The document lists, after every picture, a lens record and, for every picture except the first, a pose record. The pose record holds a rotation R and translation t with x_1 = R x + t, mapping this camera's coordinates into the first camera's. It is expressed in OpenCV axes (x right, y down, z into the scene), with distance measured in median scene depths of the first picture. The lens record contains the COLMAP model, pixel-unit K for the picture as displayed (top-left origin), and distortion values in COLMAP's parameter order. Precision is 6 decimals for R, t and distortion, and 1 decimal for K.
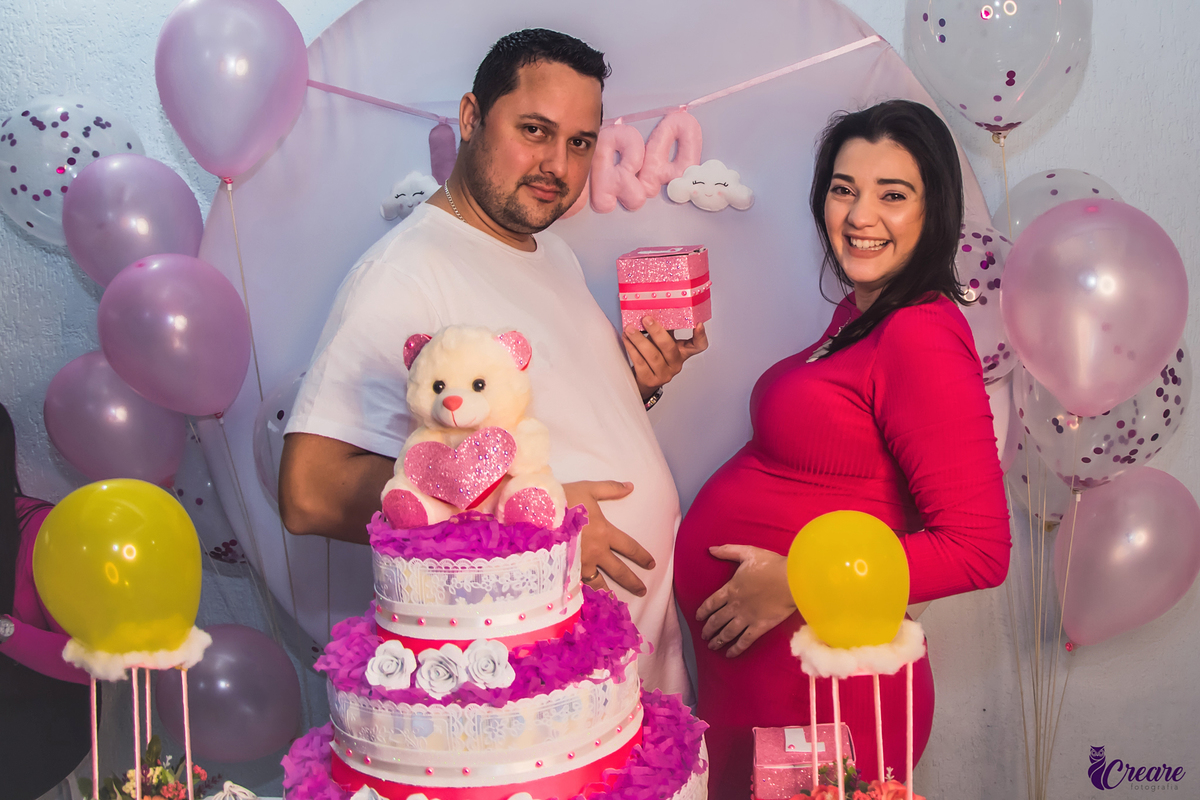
lens RADIAL K [[1169.3, 0, 717.0], [0, 1169.3, 299.0], [0, 0, 1]] dist [-0.139221, 0.092506]
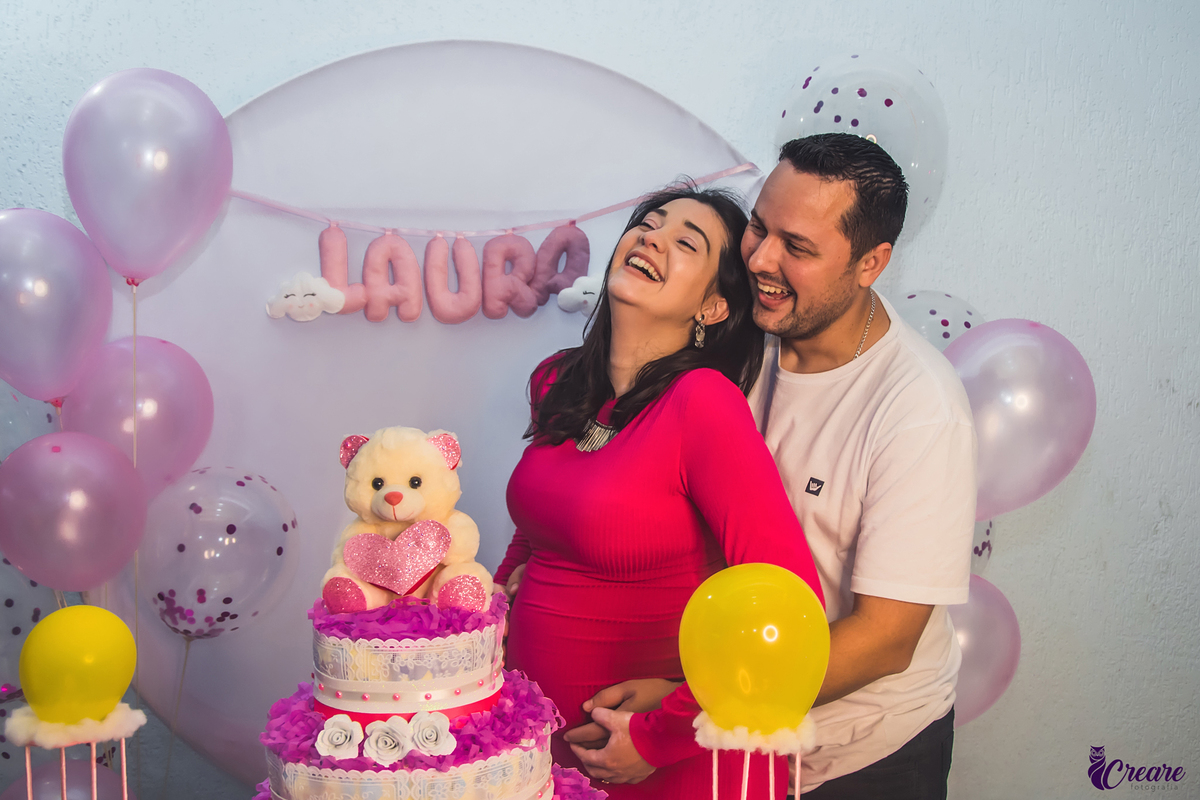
lens RADIAL K [[1171.3, 0, 621.4], [0, 1171.3, 439.5], [0, 0, 1]] dist [-0.074146, 0.152778]
pose [[0.994955, 0.017498, 0.098783, -0.129058], [-0.019755, 0.999565, 0.021916, 0.005721], [-0.098357, -0.023757, 0.994868, -0.125993]]
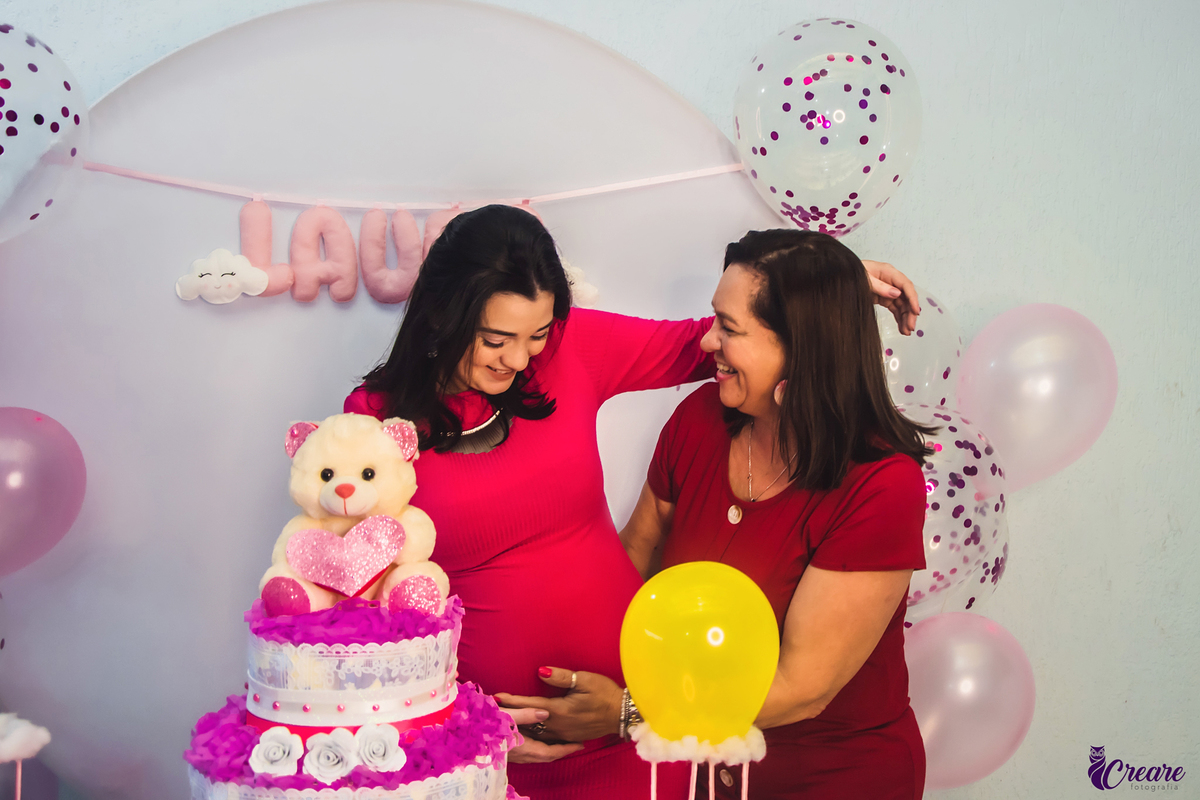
lens RADIAL K [[1341.4, 0, 665.9], [0, 1341.4, 359.8], [0, 0, 1]] dist [-0.053741, 0.220473]
pose [[0.985581, 0.045280, 0.163031, -0.152911], [-0.038990, 0.998374, -0.041577, 0.013332], [-0.164648, 0.034621, 0.985745, -0.216098]]
